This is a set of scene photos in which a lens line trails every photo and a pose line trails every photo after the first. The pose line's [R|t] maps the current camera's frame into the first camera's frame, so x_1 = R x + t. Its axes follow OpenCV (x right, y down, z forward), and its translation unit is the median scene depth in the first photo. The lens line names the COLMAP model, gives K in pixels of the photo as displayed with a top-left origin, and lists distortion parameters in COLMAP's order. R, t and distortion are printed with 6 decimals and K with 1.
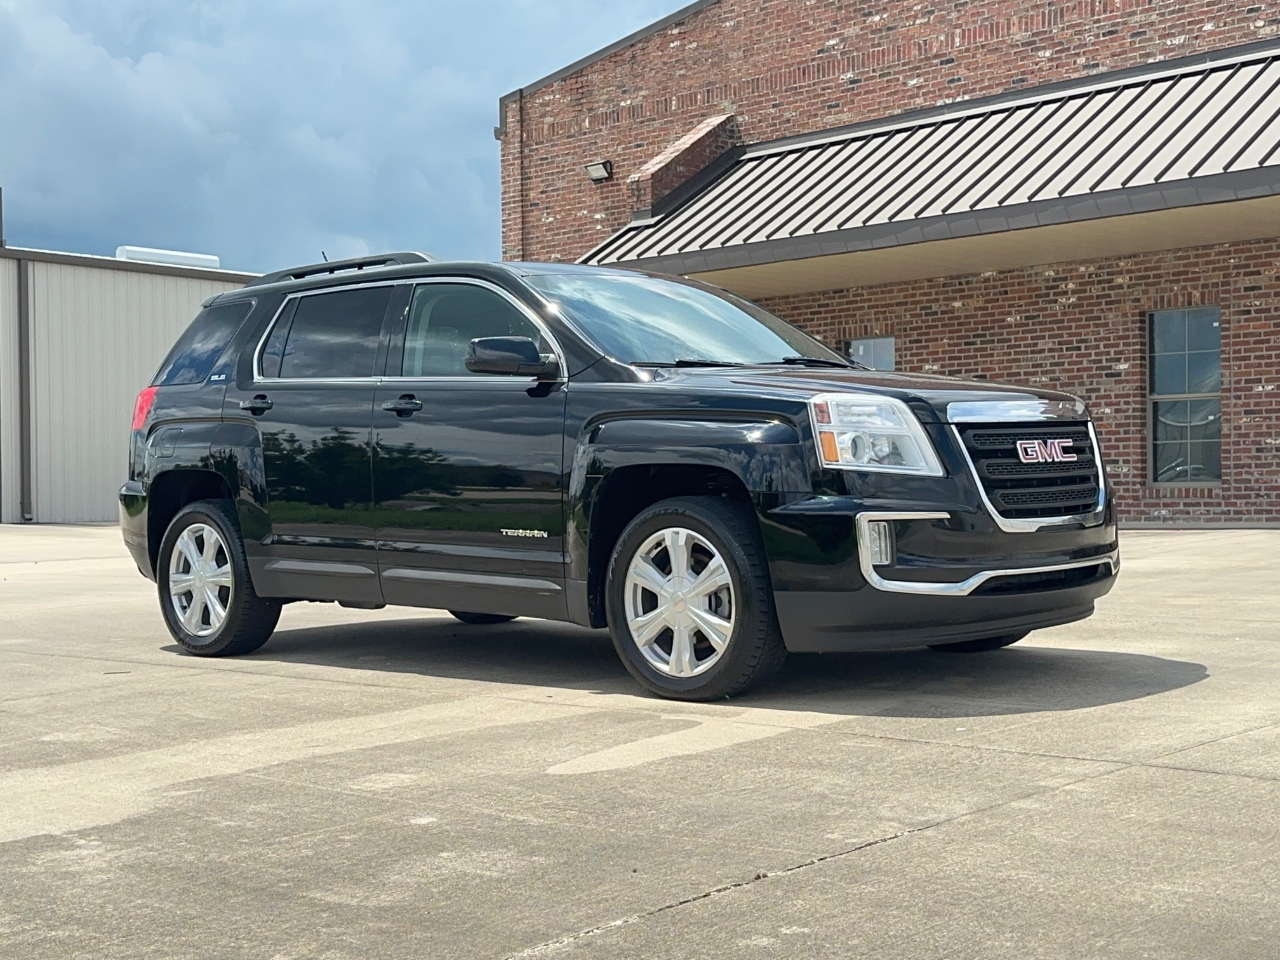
lens RADIAL K [[1785.6, 0, 633.3], [0, 1785.6, 486.6], [0, 0, 1]] dist [0.120147, 0.000000]
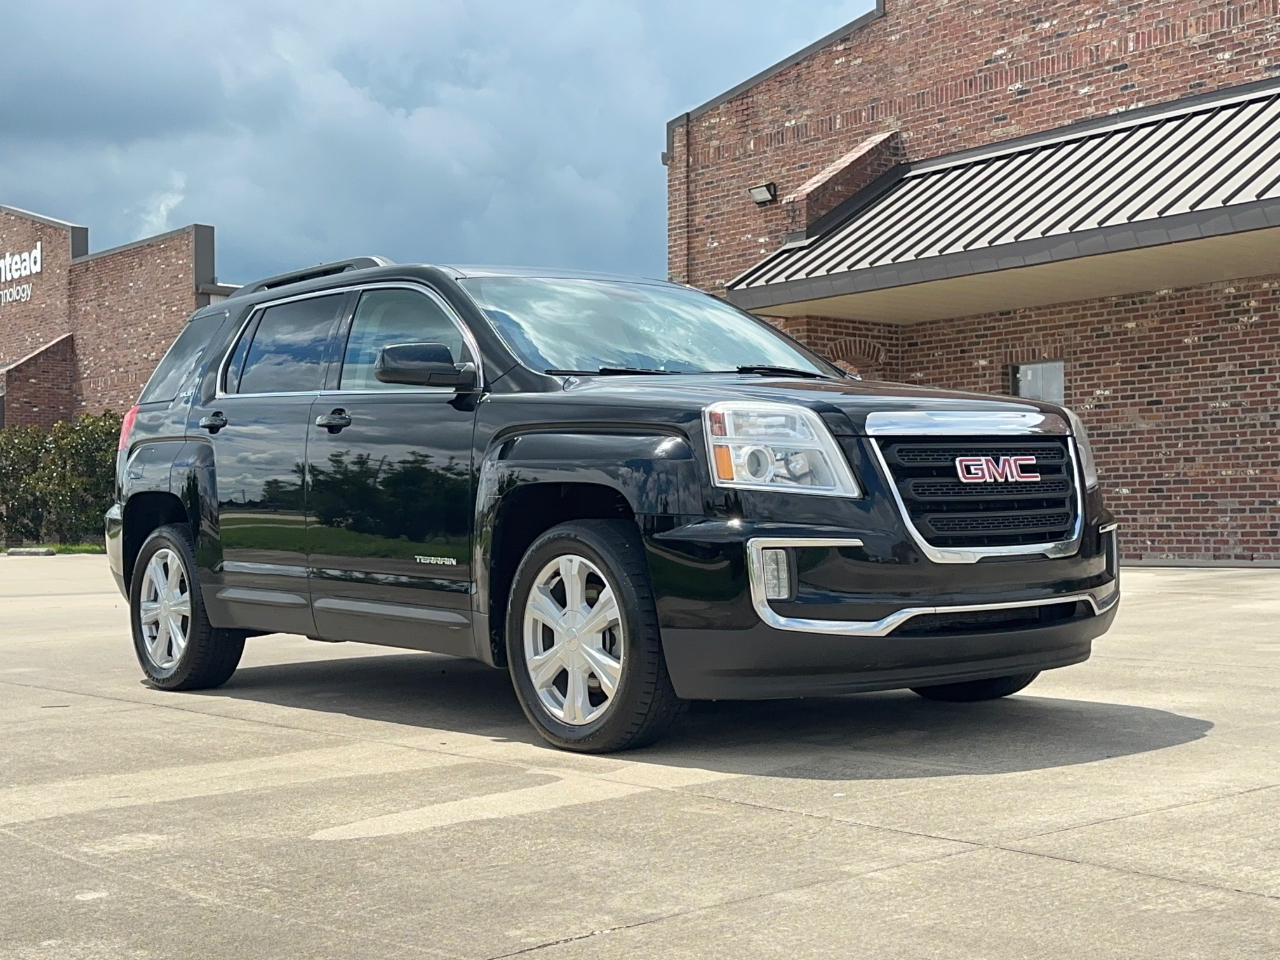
lens RADIAL K [[1785.6, 0, 638.0], [0, 1785.6, 473.7], [0, 0, 1]] dist [0.120147, 0.000000]
pose [[0.990898, 0.002678, -0.134588, 0.058967], [-0.006234, 0.999642, -0.026009, 0.001865], [0.134470, 0.026612, 0.990560, 0.042605]]
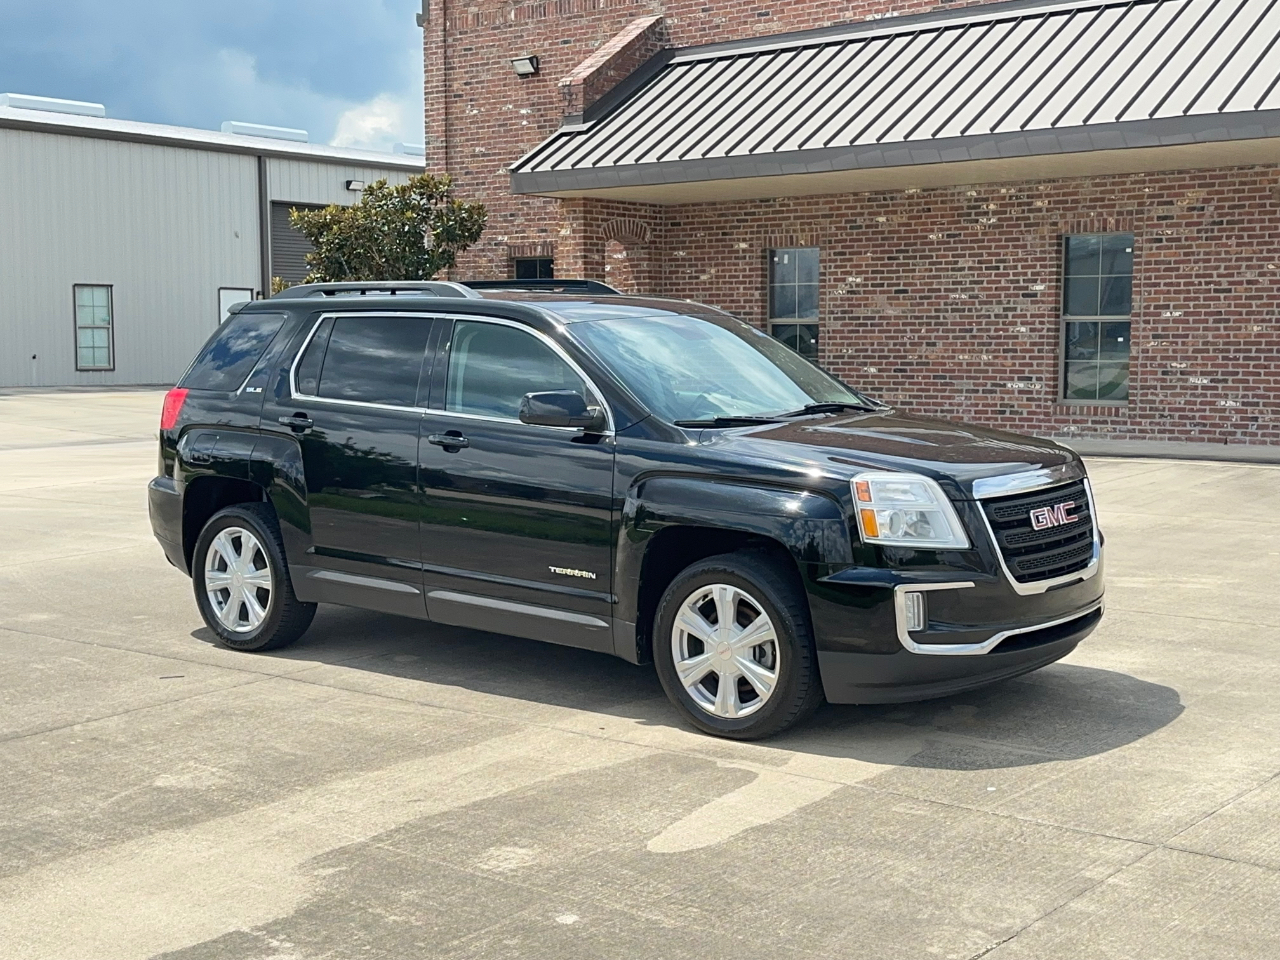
lens RADIAL K [[1785.6, 0, 634.9], [0, 1785.6, 483.4], [0, 0, 1]] dist [0.120147, 0.000000]
pose [[0.997432, 0.006169, 0.071352, -0.036894], [-0.012619, 0.995835, 0.090294, -0.046364], [-0.070498, -0.090963, 0.993356, -0.030024]]
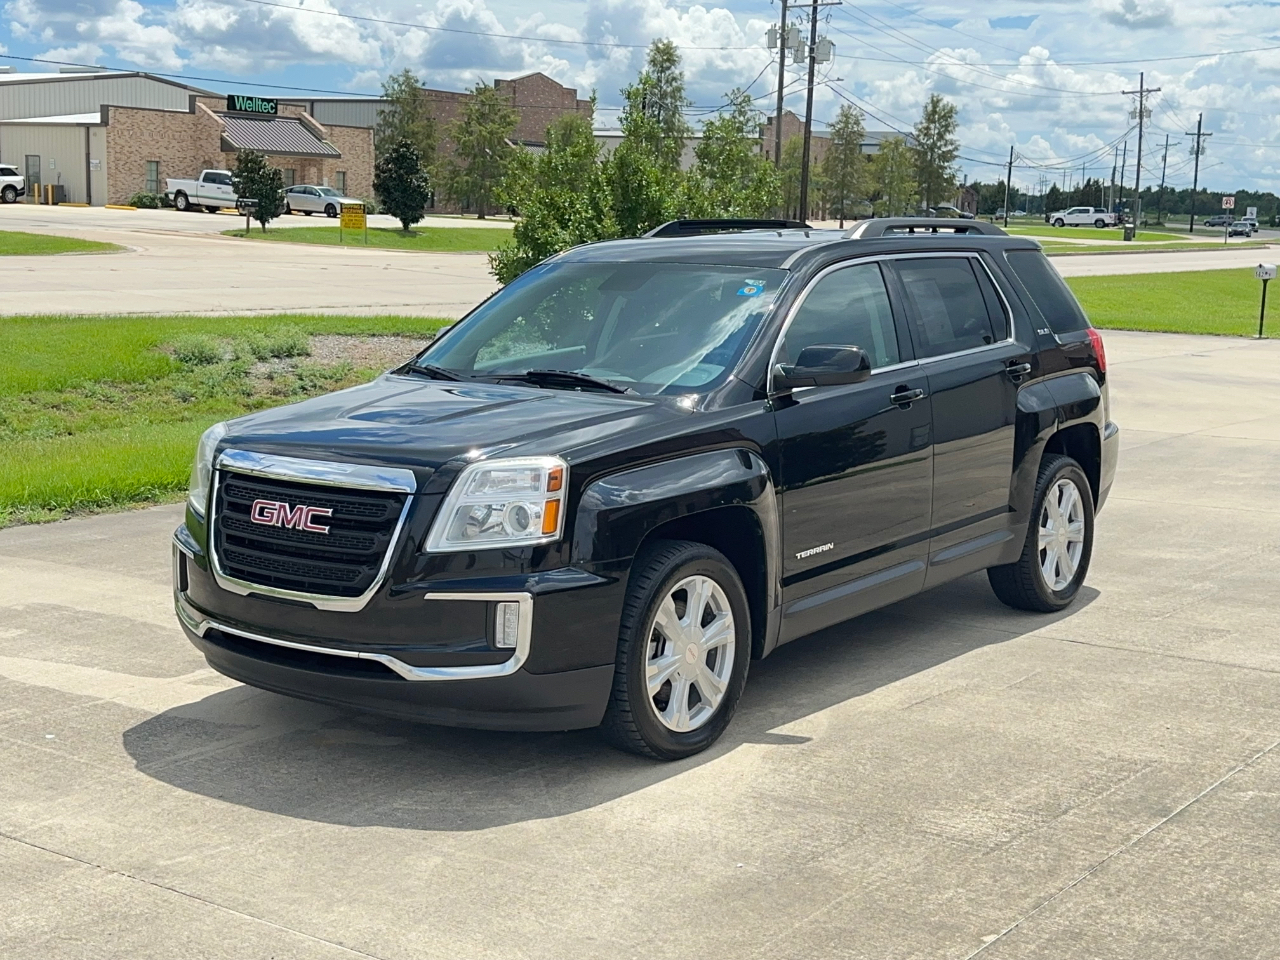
lens RADIAL K [[1785.6, 0, 632.4], [0, 1785.6, 470.8], [0, 0, 1]] dist [0.120147, 0.000000]
pose [[0.116205, 0.166020, -0.979252, 0.384280], [-0.026931, 0.986095, 0.163985, -0.066331], [0.992860, 0.007316, 0.119061, 0.358712]]
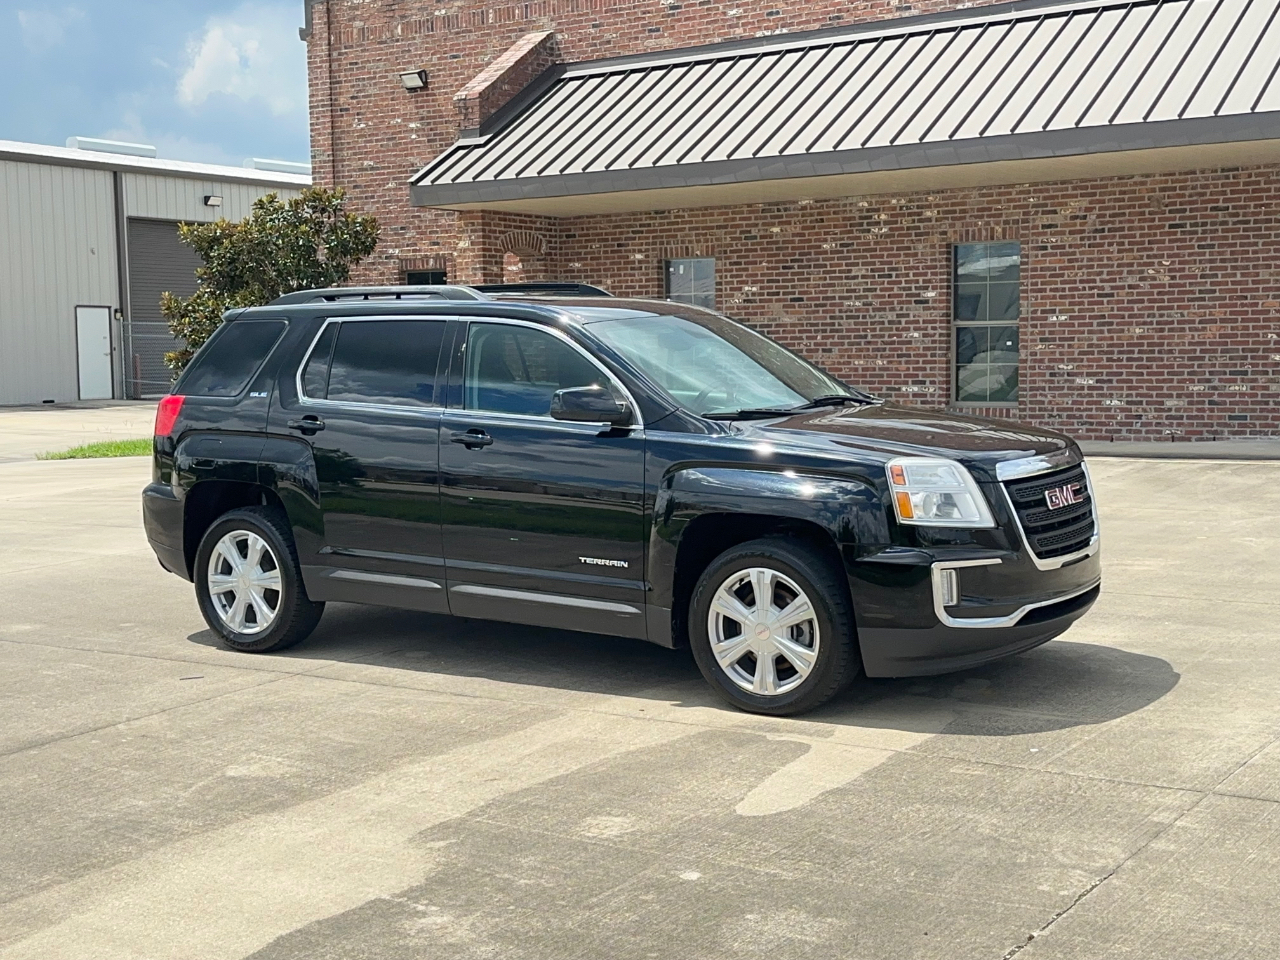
lens RADIAL K [[1785.6, 0, 636.7], [0, 1785.6, 481.8], [0, 0, 1]] dist [0.120147, 0.000000]
pose [[0.986751, -0.013371, 0.161689, -0.081219], [0.000401, 0.996796, 0.079986, -0.042030], [-0.162240, -0.078862, 0.983595, -0.041584]]
